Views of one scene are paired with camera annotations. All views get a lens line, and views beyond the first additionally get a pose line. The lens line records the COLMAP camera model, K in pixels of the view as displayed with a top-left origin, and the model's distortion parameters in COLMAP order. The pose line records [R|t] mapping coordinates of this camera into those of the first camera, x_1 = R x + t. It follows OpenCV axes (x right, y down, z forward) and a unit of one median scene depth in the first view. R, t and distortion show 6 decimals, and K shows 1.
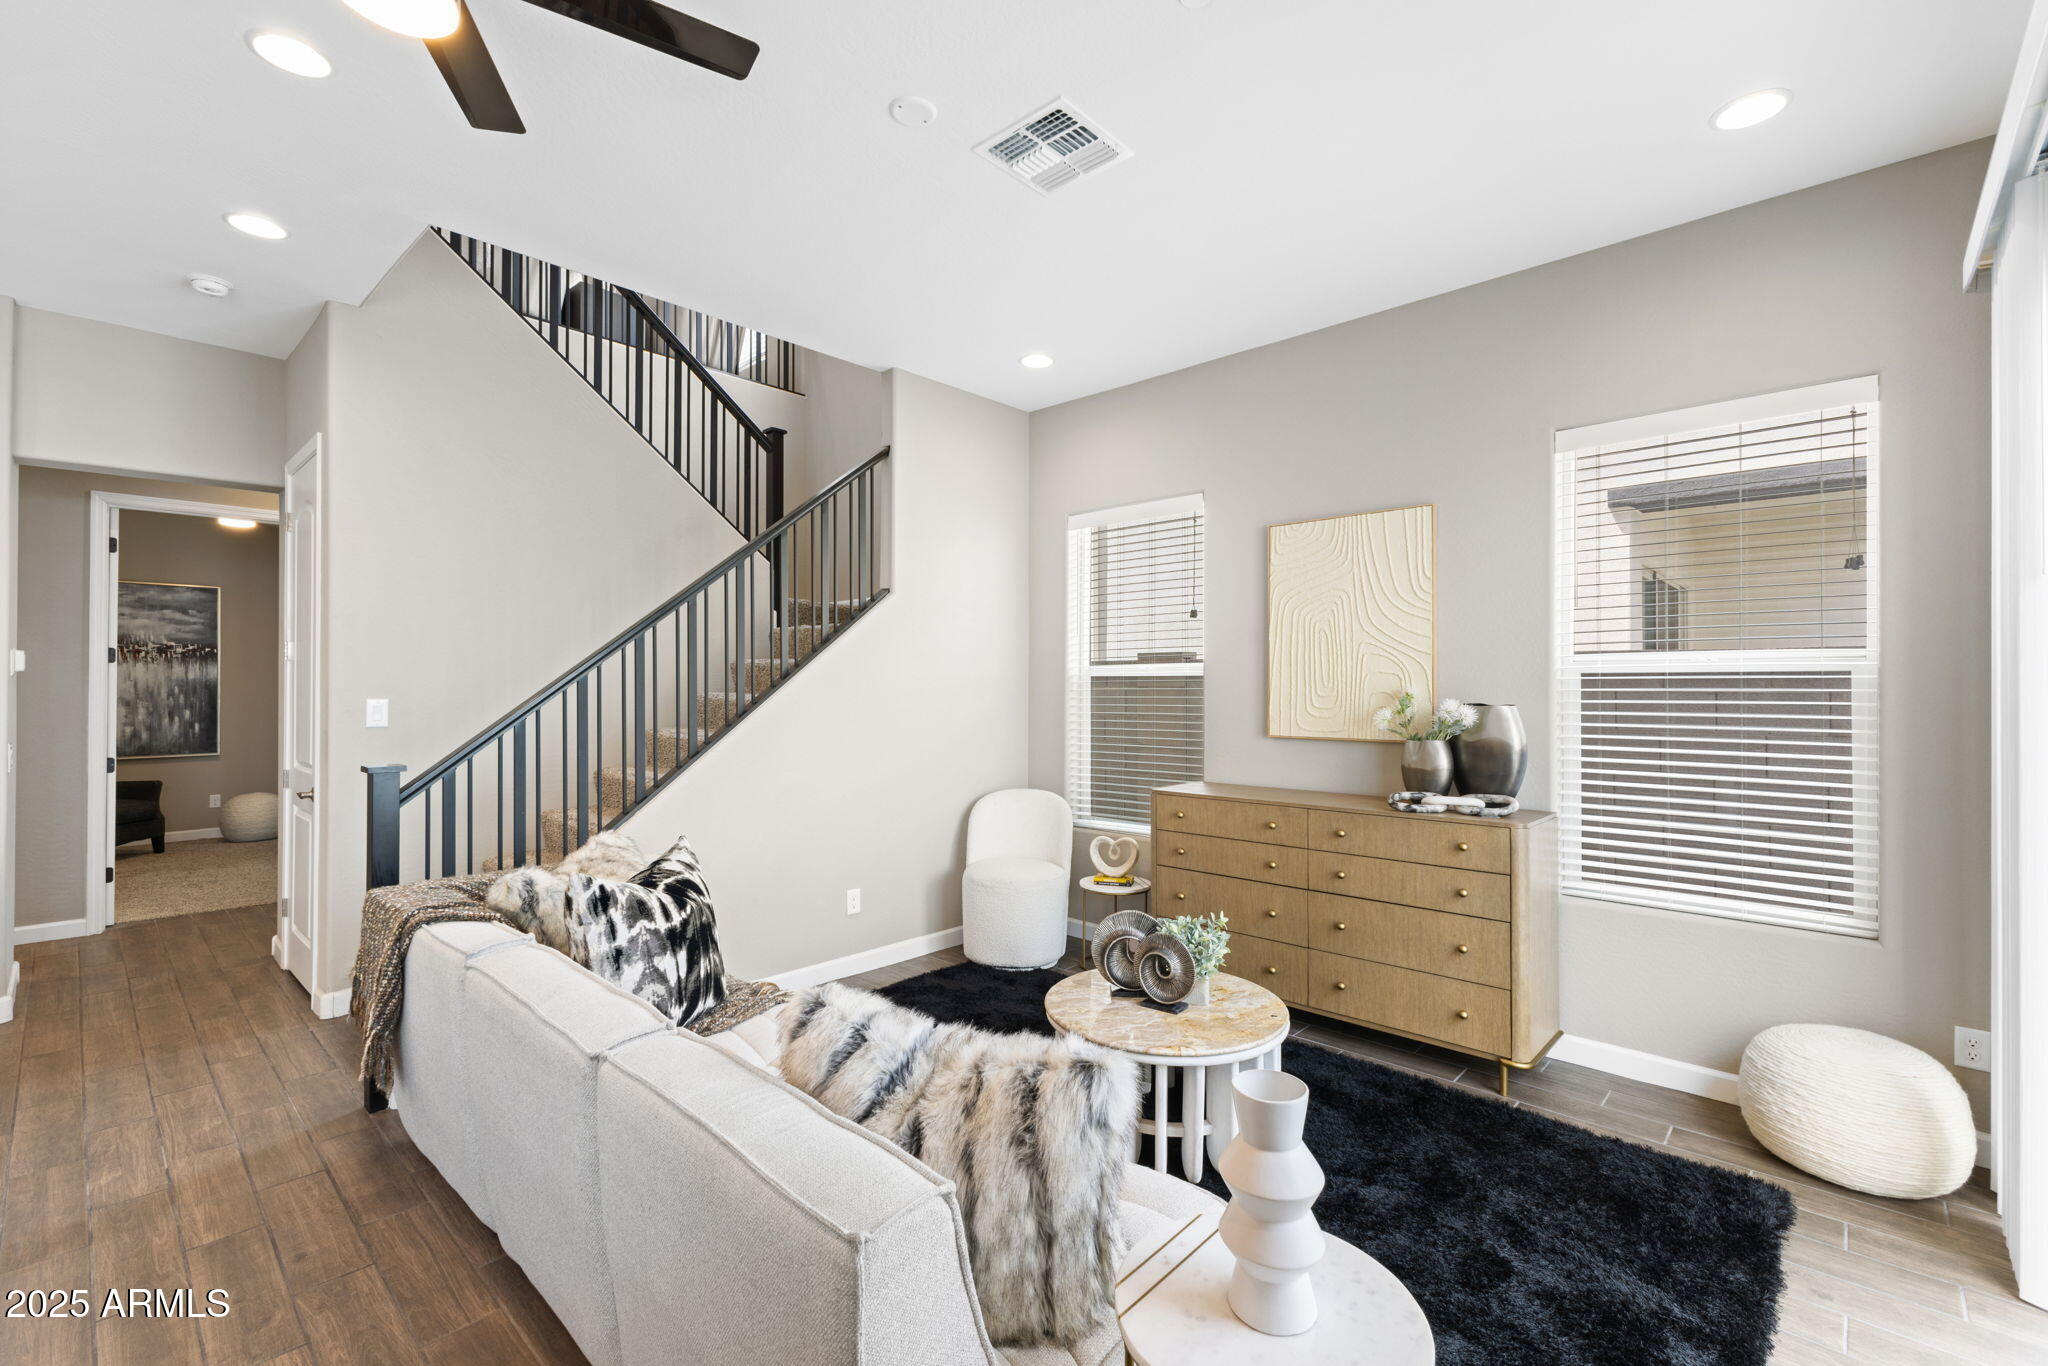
lens RADIAL K [[877.2, 0, 1030.8], [0, 877.2, 685.1], [0, 0, 1]] dist [0.002593, 0.000283]
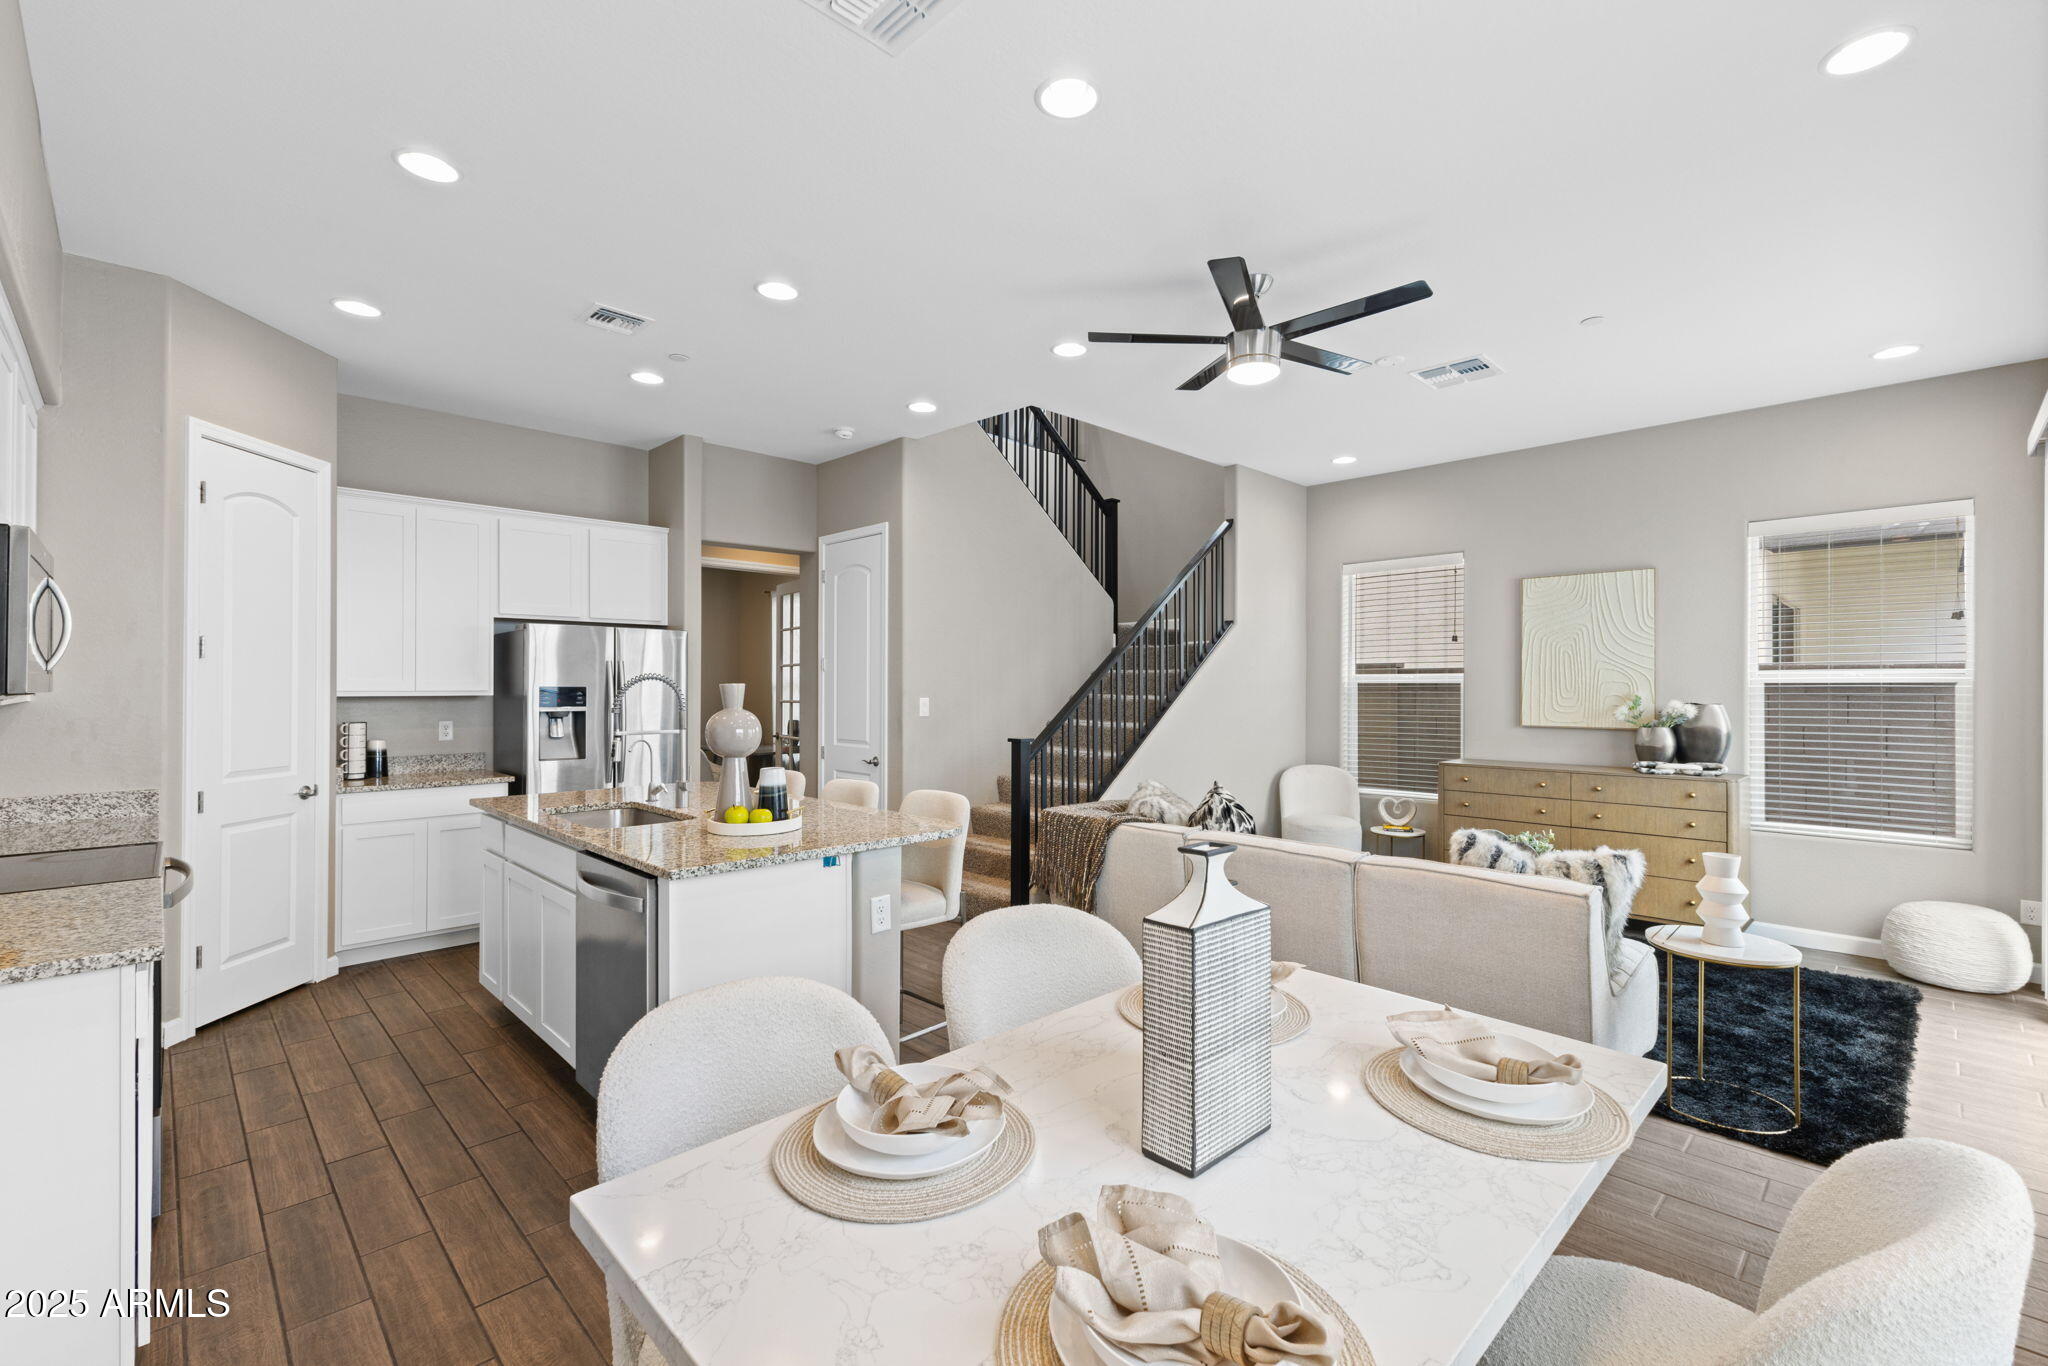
lens RADIAL K [[879.2, 0, 1020.1], [0, 879.2, 685.8], [0, 0, 1]] dist [0.000793, -0.000882]
pose [[0.998598, 0.002230, -0.052895, -0.564397], [-0.002124, 0.999996, 0.002049, -0.009294], [0.052899, -0.001934, 0.998598, -0.568449]]
